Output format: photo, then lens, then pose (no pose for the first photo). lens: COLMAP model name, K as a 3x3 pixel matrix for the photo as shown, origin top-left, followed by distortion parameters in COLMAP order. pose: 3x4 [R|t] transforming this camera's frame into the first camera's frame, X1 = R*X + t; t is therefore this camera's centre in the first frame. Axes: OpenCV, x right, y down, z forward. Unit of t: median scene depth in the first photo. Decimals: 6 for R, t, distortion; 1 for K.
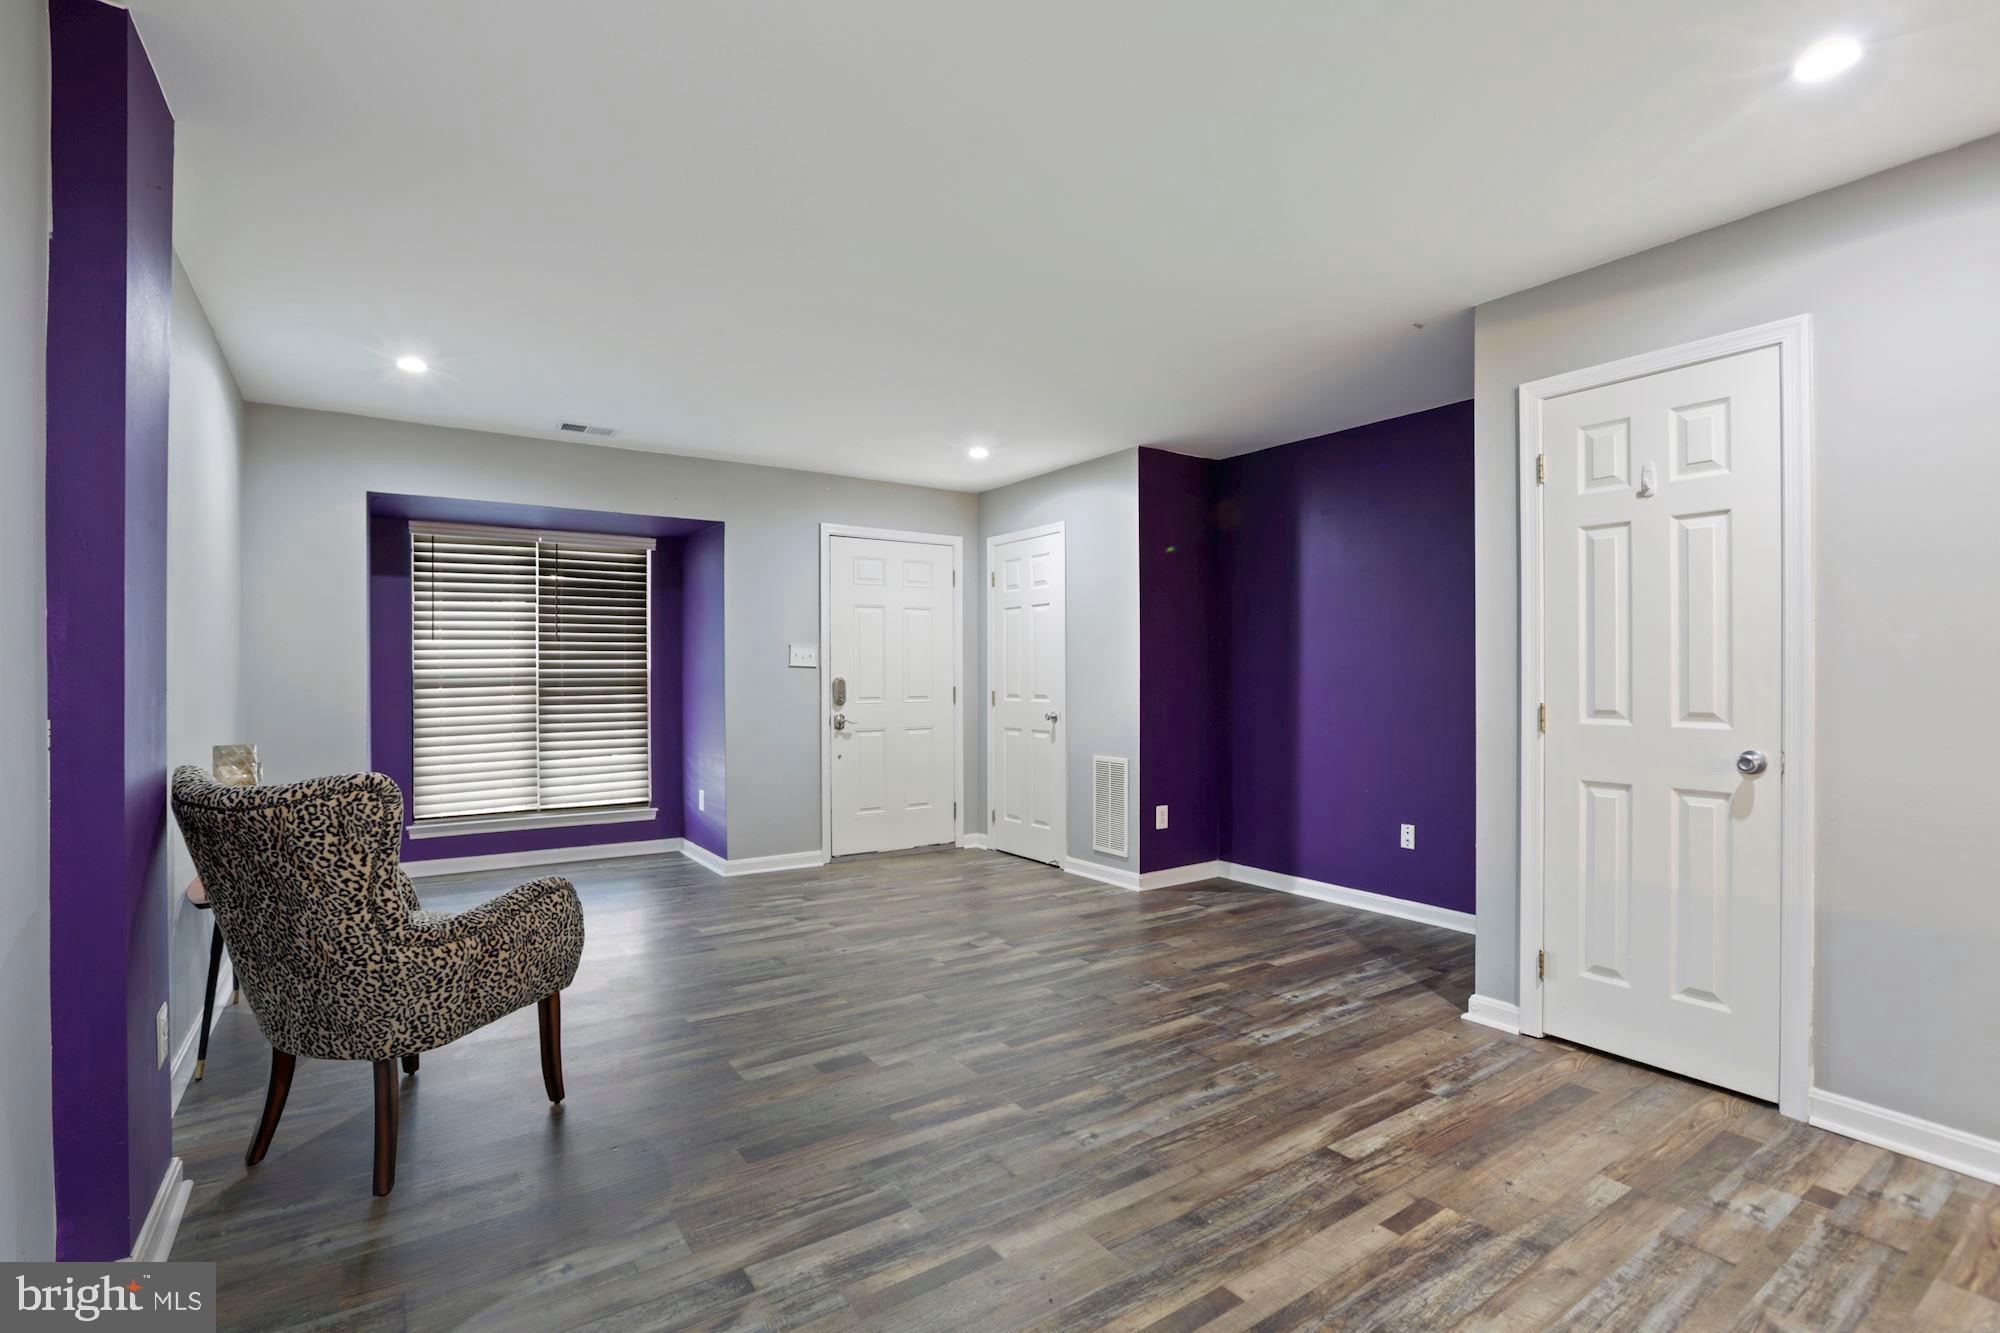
lens RADIAL K [[923.8, 0, 994.8], [0, 923.8, 669.9], [0, 0, 1]] dist [-0.043682, 0.019154]
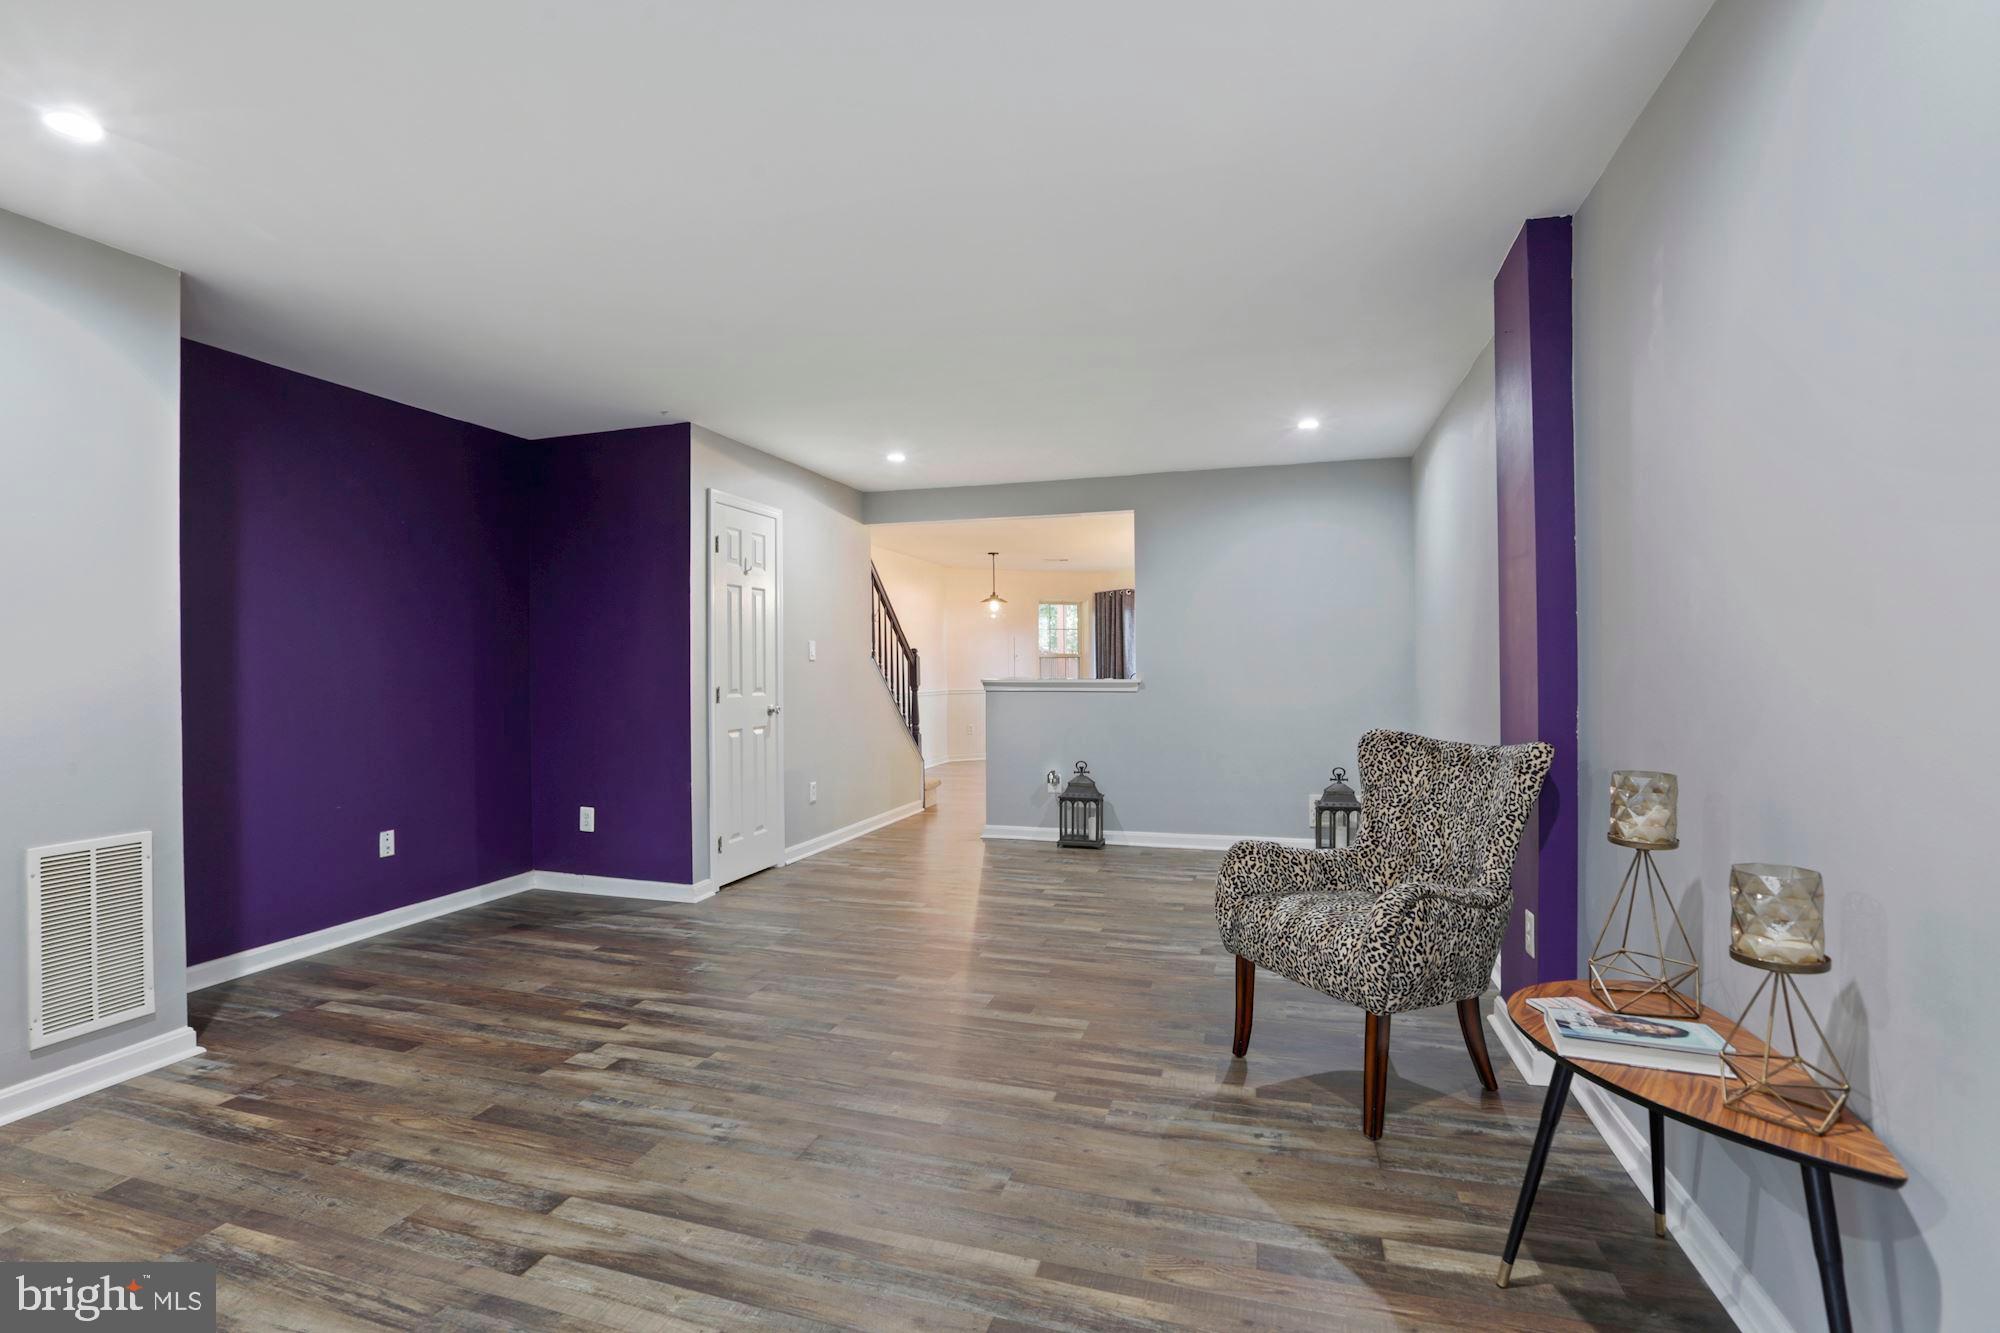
lens RADIAL K [[923.8, 0, 964.4], [0, 923.8, 677.6], [0, 0, 1]] dist [-0.043682, 0.019154]
pose [[-0.601466, -0.005148, 0.798882, -0.503503], [0.003820, 0.999949, 0.009319, 0.003575], [-0.798889, 0.008657, -0.601416, 0.834223]]
